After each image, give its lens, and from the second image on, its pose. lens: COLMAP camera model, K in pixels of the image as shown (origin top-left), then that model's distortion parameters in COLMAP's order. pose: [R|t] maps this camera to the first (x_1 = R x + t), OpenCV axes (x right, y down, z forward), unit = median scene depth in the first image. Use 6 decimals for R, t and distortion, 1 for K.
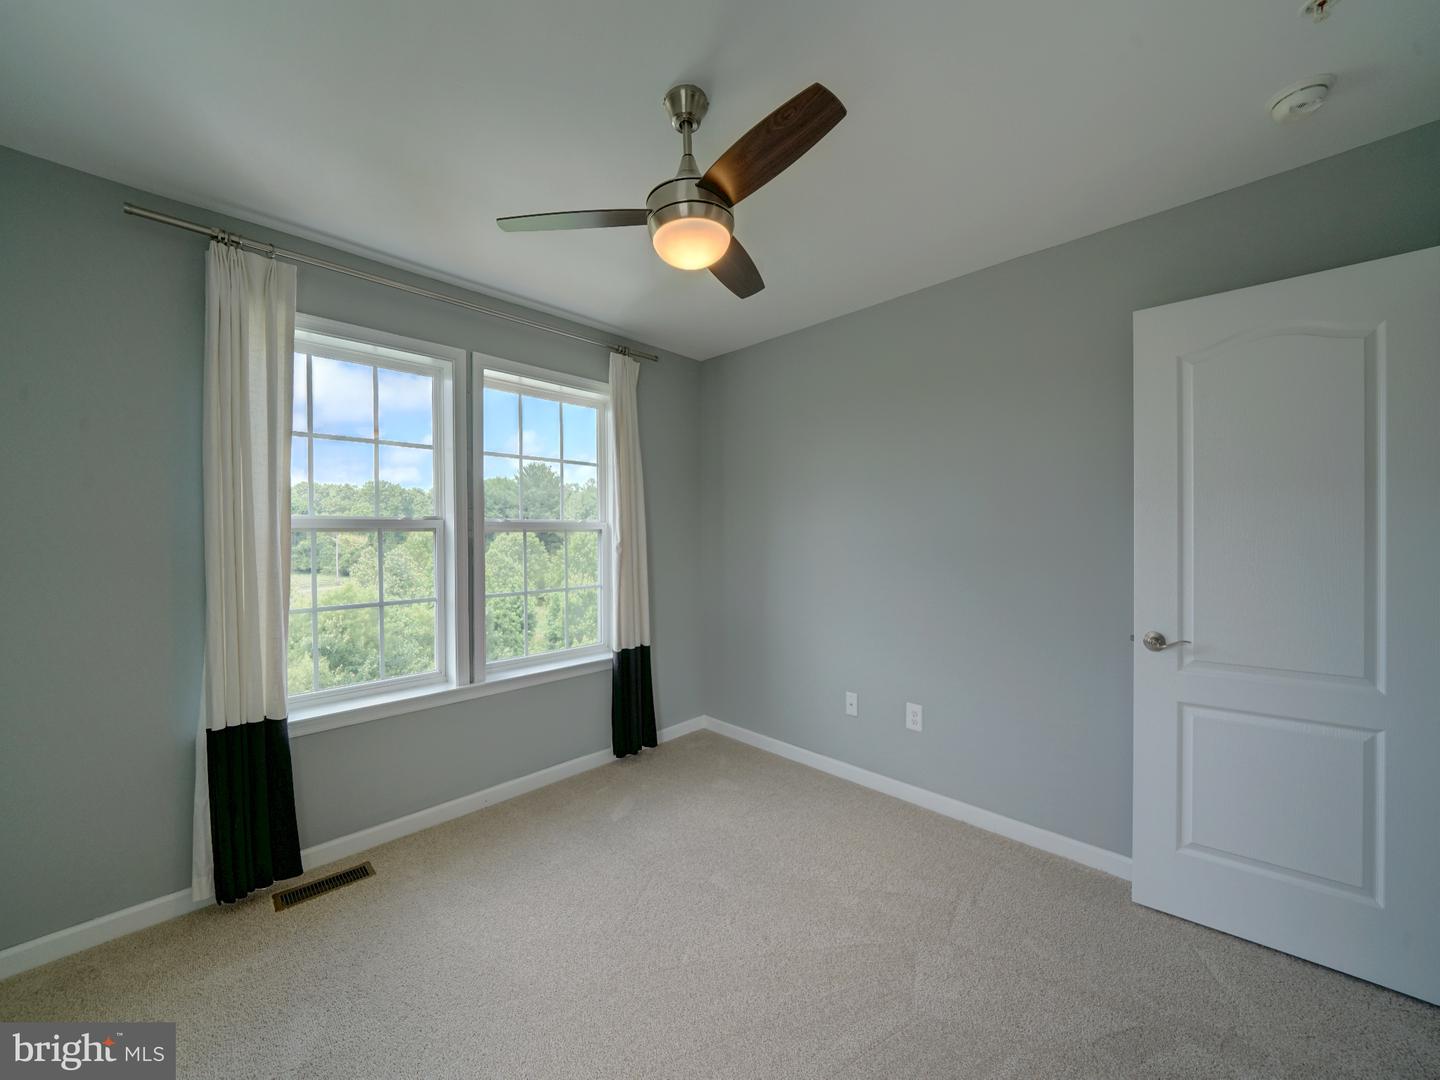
lens RADIAL K [[554.4, 0, 725.4], [0, 554.4, 542.2], [0, 0, 1]] dist [-0.002251, -0.000121]
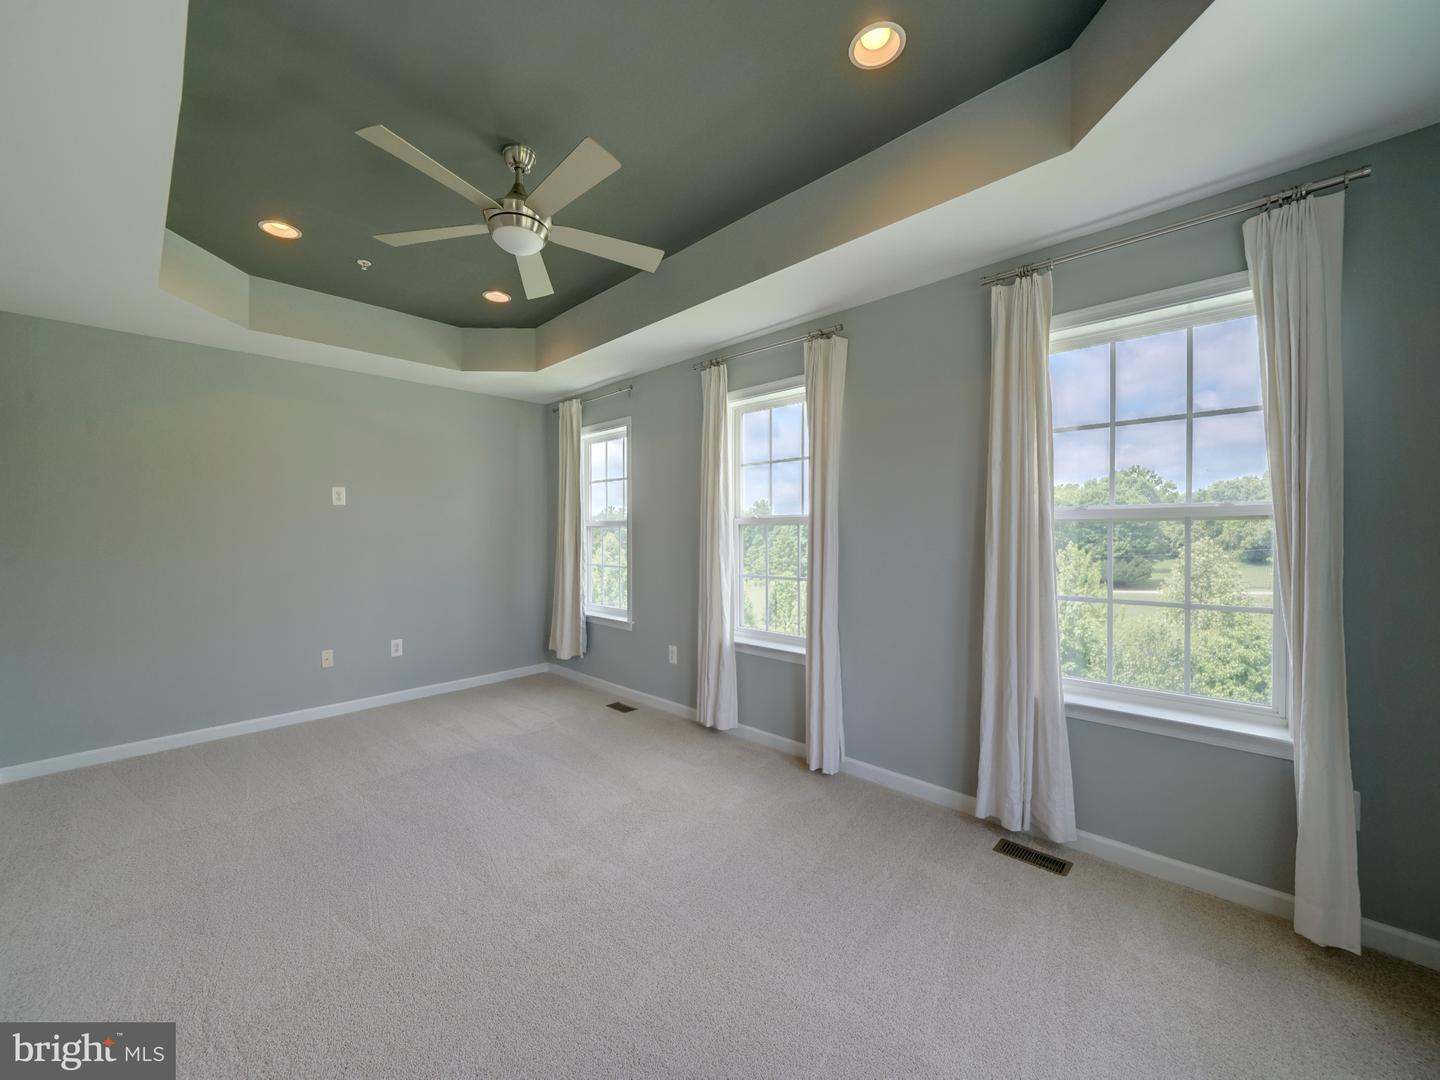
lens RADIAL K [[574.5, 0, 715.2], [0, 574.5, 533.1], [0, 0, 1]] dist [0.010646, -0.000017]
pose [[-0.012916, 0.013720, -0.999822, 0.801675], [-0.008124, 0.999871, 0.013826, -0.018944], [0.999884, 0.008301, -0.012803, 0.834812]]
